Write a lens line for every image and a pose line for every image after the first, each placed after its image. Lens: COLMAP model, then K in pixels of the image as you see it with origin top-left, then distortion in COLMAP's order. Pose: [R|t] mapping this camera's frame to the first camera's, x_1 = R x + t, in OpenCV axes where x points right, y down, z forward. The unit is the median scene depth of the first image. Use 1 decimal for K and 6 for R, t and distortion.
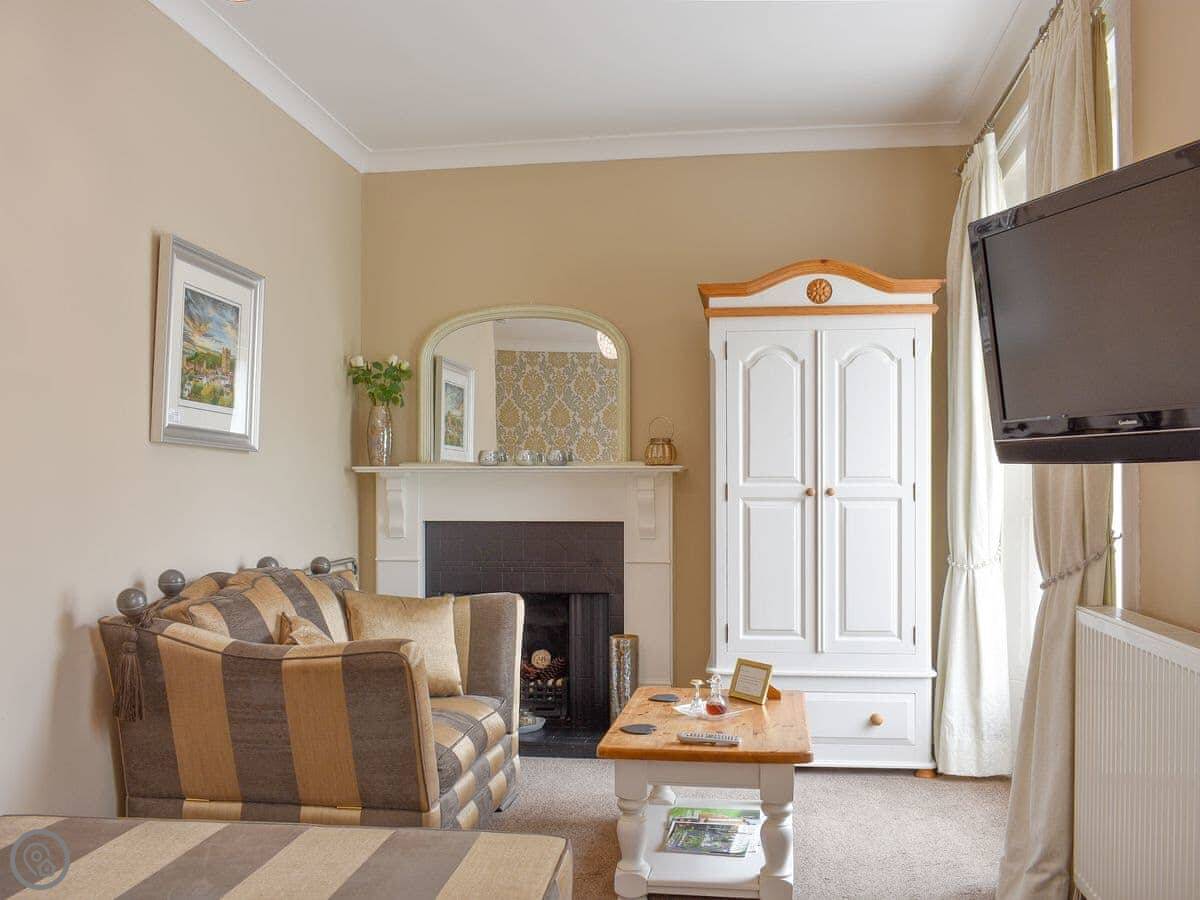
lens RADIAL K [[1092.2, 0, 629.6], [0, 1092.2, 490.3], [0, 0, 1]] dist [-0.055473, 0.007256]
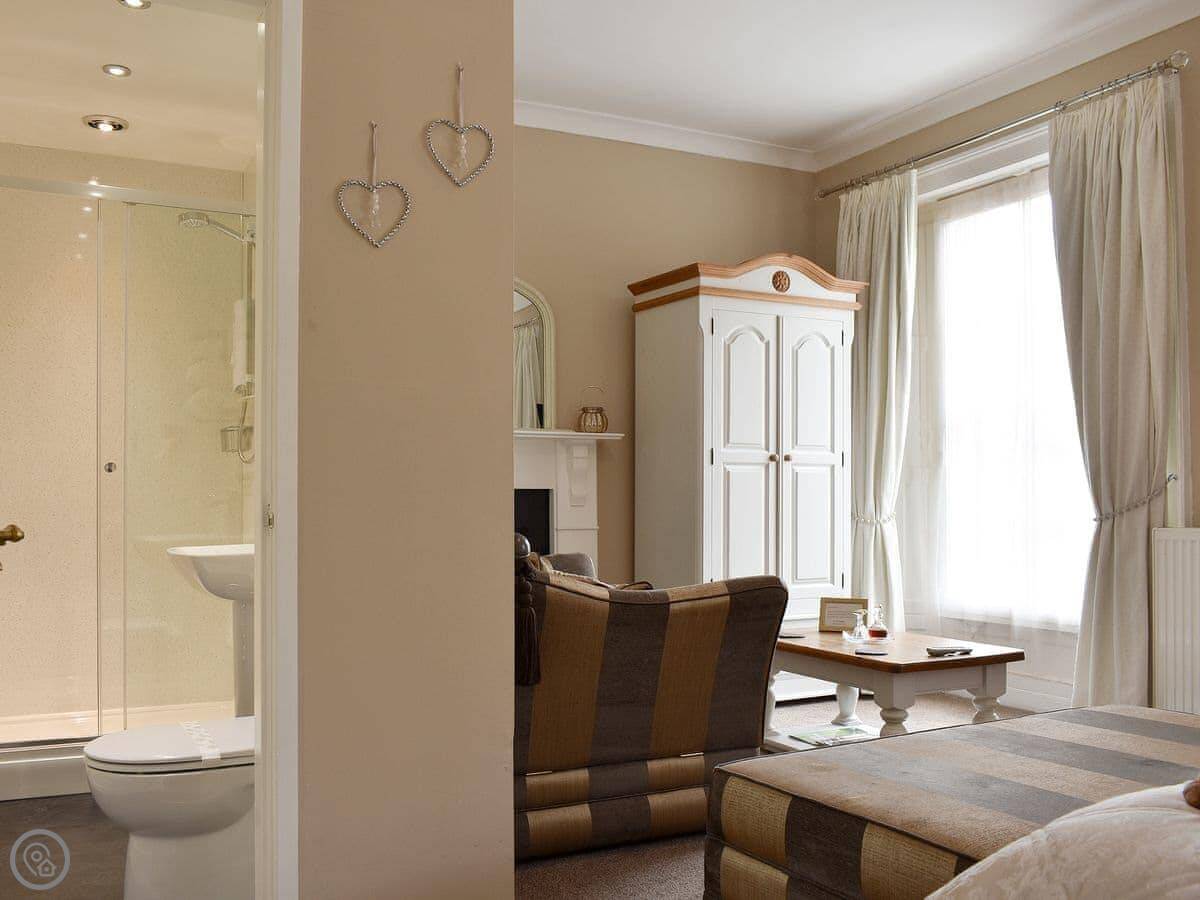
lens RADIAL K [[1092.2, 0, 629.6], [0, 1092.2, 490.3], [0, 0, 1]] dist [-0.055473, 0.007256]
pose [[0.818640, 0.003570, 0.574296, -0.607519], [0.000526, 0.999976, -0.006967, 0.043180], [-0.574307, 0.006006, 0.818618, 0.160001]]
